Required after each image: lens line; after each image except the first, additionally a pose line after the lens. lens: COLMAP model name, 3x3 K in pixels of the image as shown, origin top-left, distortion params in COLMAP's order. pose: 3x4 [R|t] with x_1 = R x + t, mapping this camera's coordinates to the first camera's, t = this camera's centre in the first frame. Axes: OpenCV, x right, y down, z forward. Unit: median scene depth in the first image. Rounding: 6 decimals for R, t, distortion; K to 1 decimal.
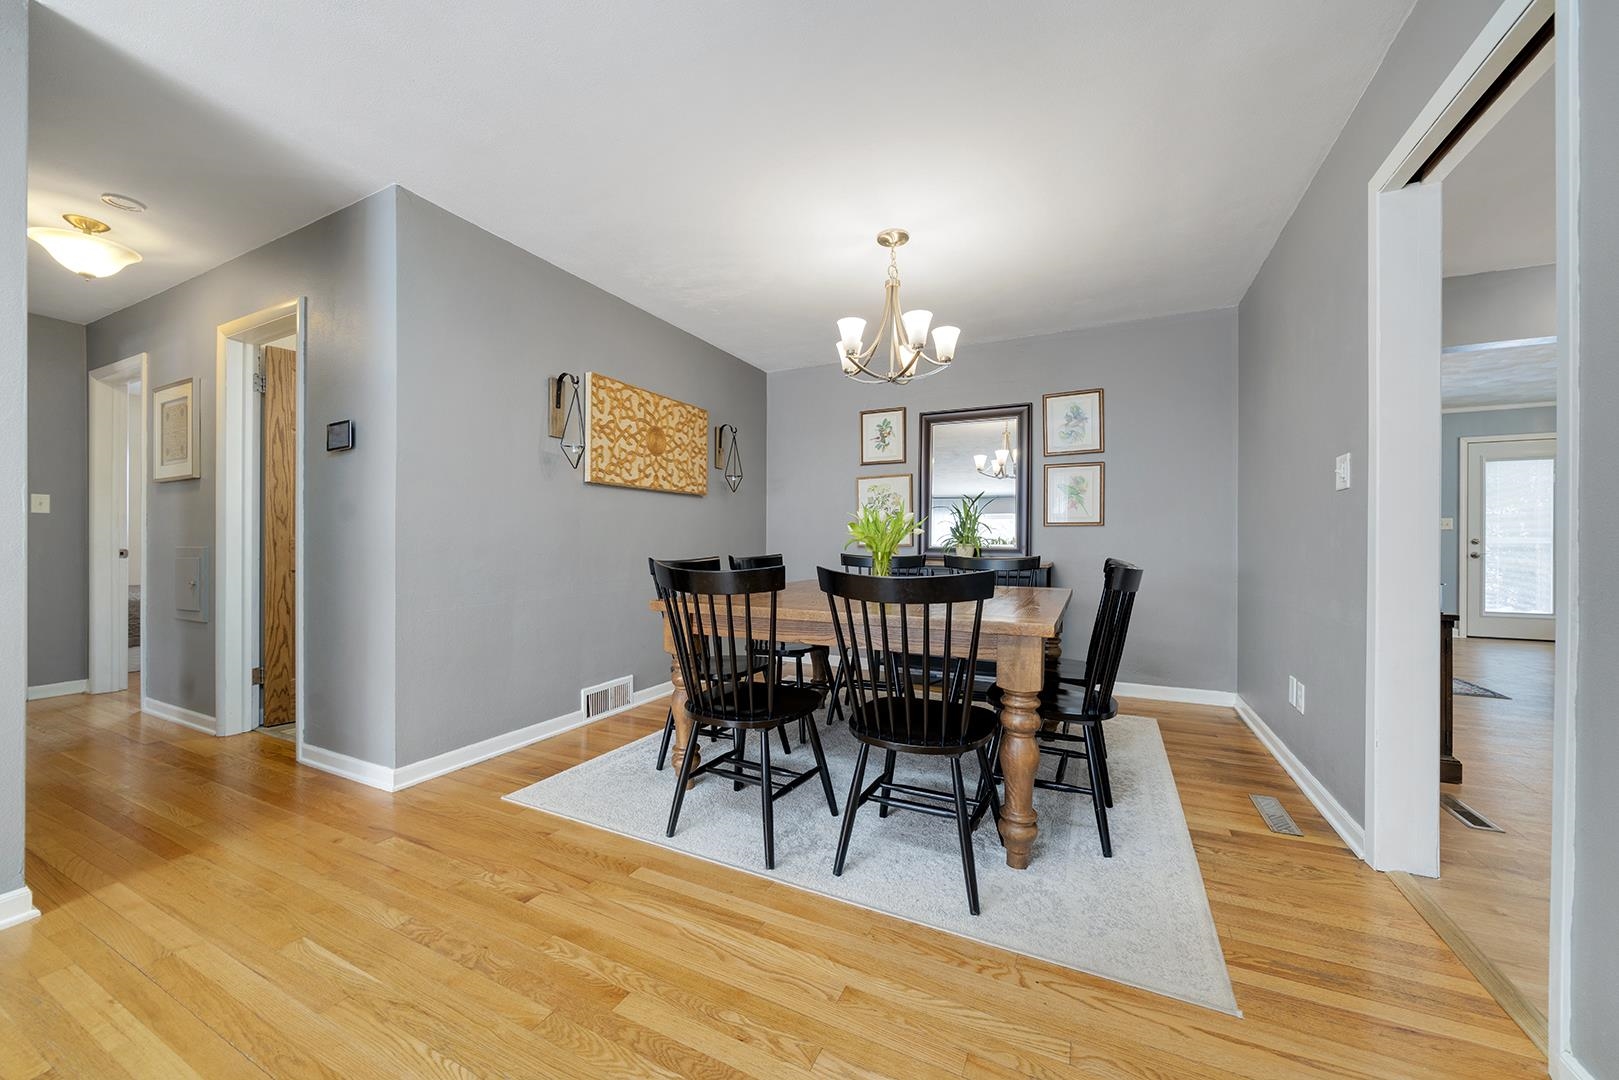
lens RADIAL K [[592.2, 0, 809.5], [0, 592.2, 540.0], [0, 0, 1]] dist [-0.000389, -0.000012]
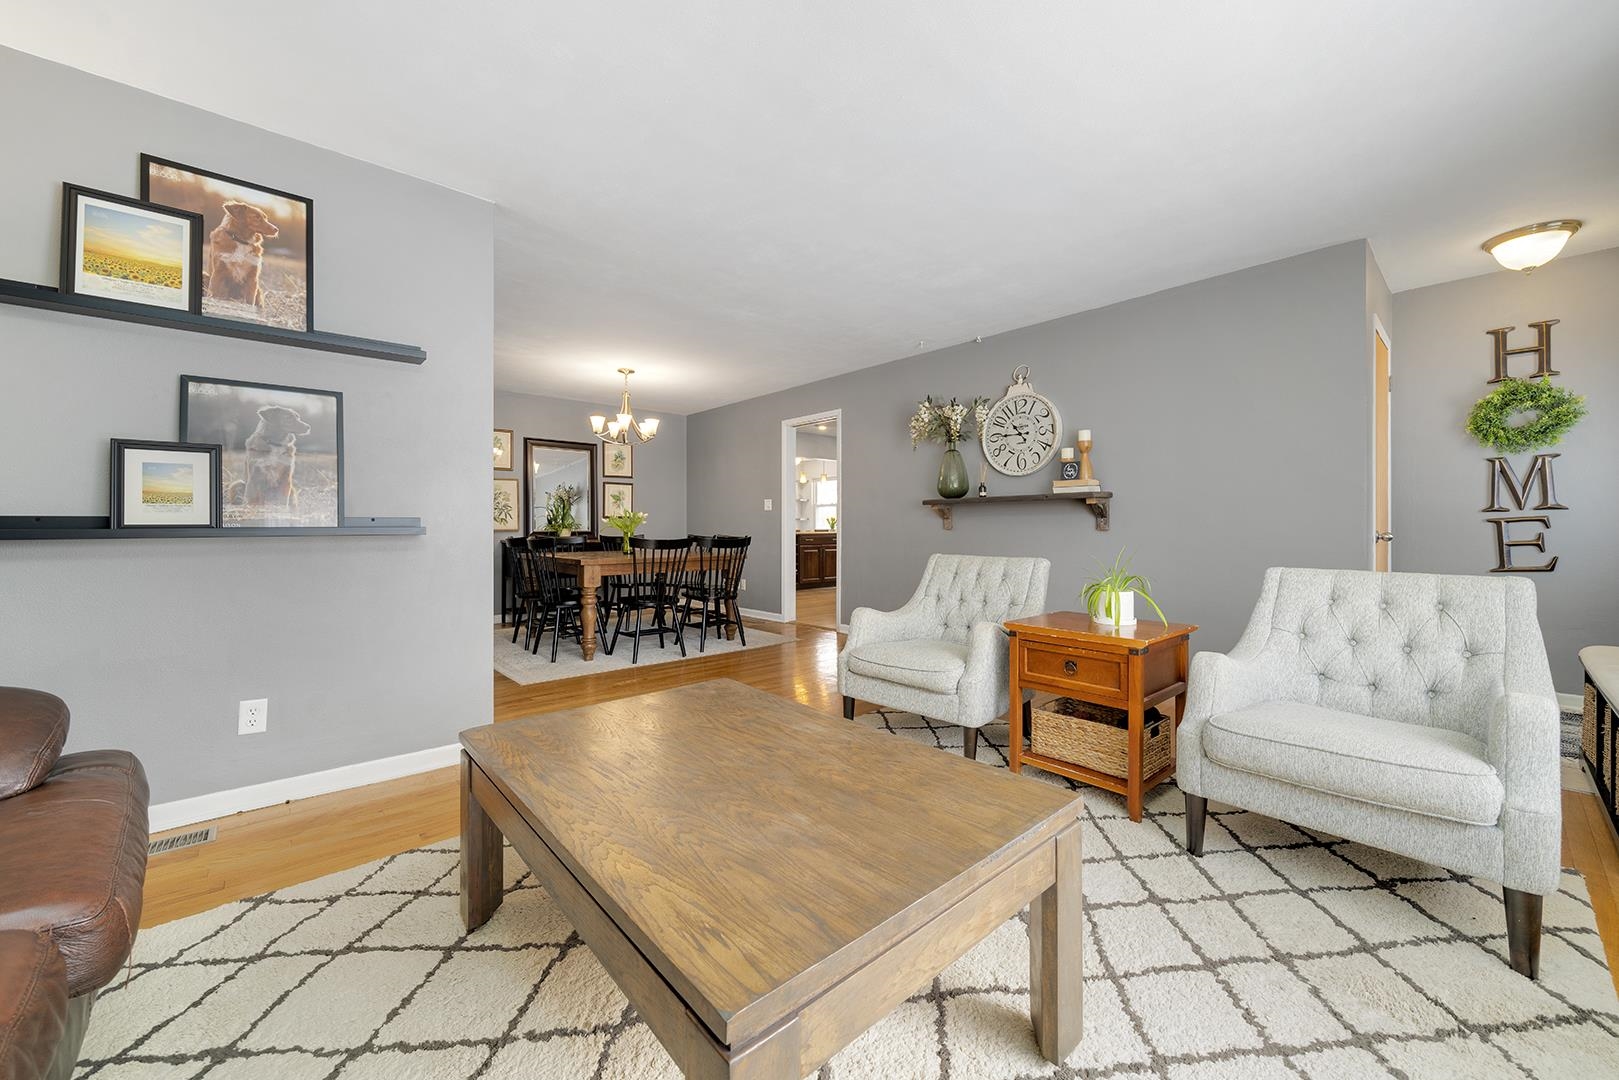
lens RADIAL K [[609.7, 0, 805.5], [0, 609.7, 523.3], [0, 0, 1]] dist [-0.000208, -0.000002]
pose [[0.390596, 0.003718, 0.920555, -1.024515], [-0.002064, 0.999993, -0.003163, -0.003595], [-0.920560, -0.000665, 0.390600, -0.230246]]
